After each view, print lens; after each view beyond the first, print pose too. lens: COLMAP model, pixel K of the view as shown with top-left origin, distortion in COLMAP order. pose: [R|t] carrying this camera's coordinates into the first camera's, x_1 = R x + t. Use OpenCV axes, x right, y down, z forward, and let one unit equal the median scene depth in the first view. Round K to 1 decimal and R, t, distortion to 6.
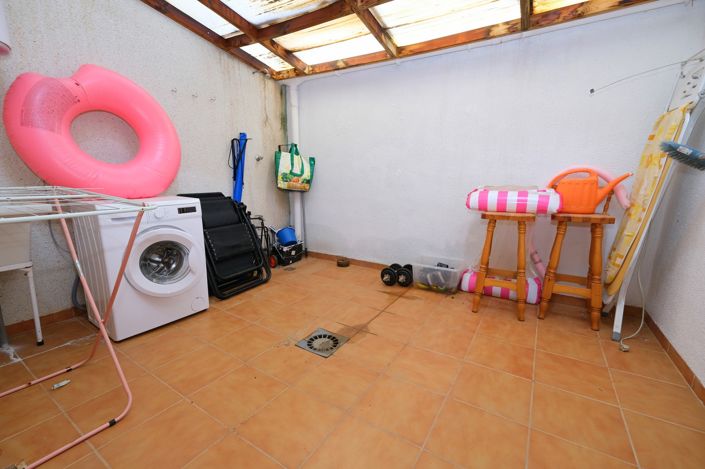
lens RADIAL K [[301.4, 0, 352.5], [0, 301.4, 234.5], [0, 0, 1]] dist [-0.001624, -0.000017]
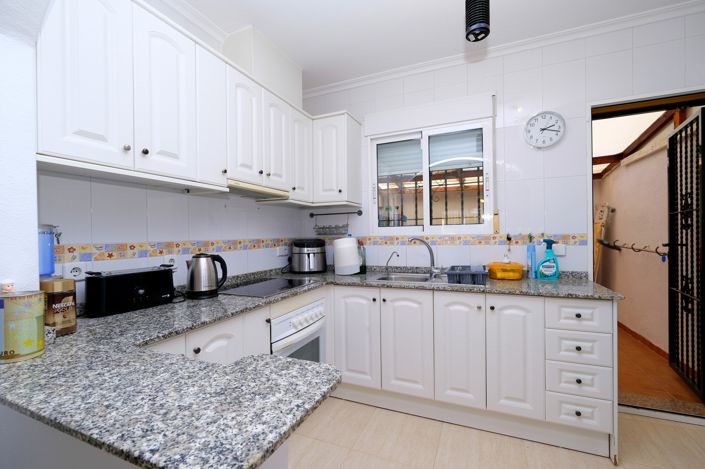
lens RADIAL K [[301.4, 0, 352.5], [0, 301.4, 234.5], [0, 0, 1]] dist [-0.001624, -0.000017]
pose [[0.987127, -0.013624, 0.159359, -1.442289], [0.044911, 0.979890, -0.194418, 0.080426], [-0.153505, 0.199072, 0.967888, -1.188420]]
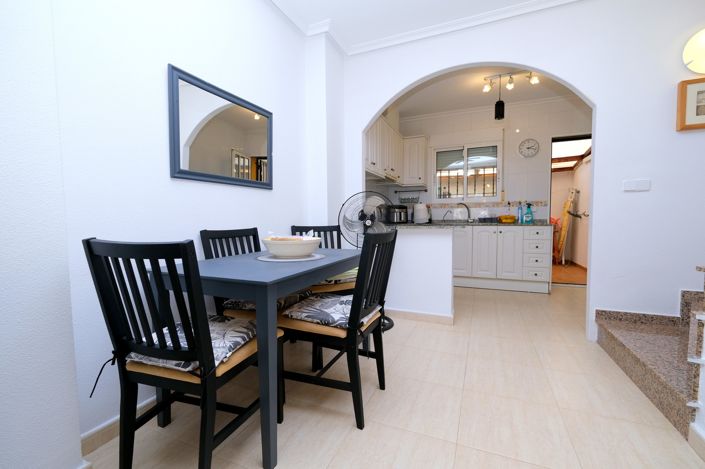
lens RADIAL K [[302.0, 0, 352.5], [0, 302.0, 234.5], [0, 0, 1]] dist [-0.017361, -0.000242]
pose [[0.987844, -0.015592, 0.154665, -2.281633], [0.038652, 0.988346, -0.147235, 0.460696], [-0.150567, 0.151423, 0.976934, -2.283530]]
